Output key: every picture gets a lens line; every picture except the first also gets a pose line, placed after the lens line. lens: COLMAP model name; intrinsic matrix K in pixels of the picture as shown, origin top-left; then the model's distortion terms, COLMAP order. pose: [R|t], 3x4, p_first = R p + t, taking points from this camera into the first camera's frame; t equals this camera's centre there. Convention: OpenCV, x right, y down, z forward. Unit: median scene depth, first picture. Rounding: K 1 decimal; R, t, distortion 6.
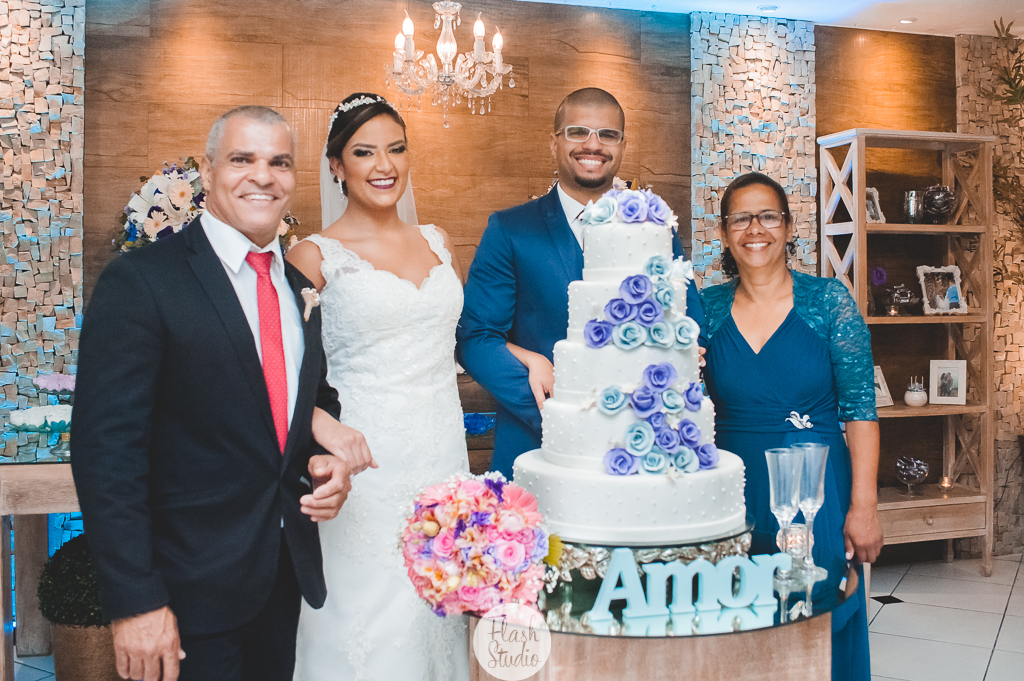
lens RADIAL K [[1077.6, 0, 512.2], [0, 1077.6, 265.3], [0, 0, 1]] dist [-0.087838, -0.013527]
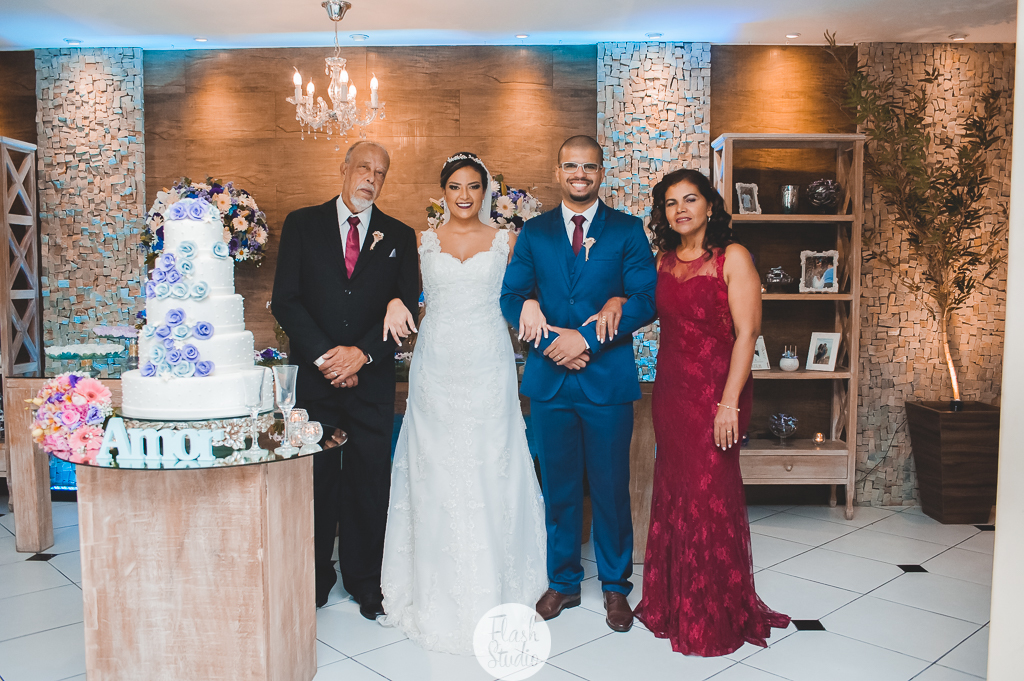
lens RADIAL K [[925.5, 0, 512.0], [0, 925.5, 340.5], [0, 0, 1]] dist [-0.073812, 0.007121]
pose [[0.953233, 0.023435, -0.301327, 0.399092], [0.003836, 0.995971, 0.089596, 0.007464], [0.302213, -0.086562, 0.949302, -0.053727]]
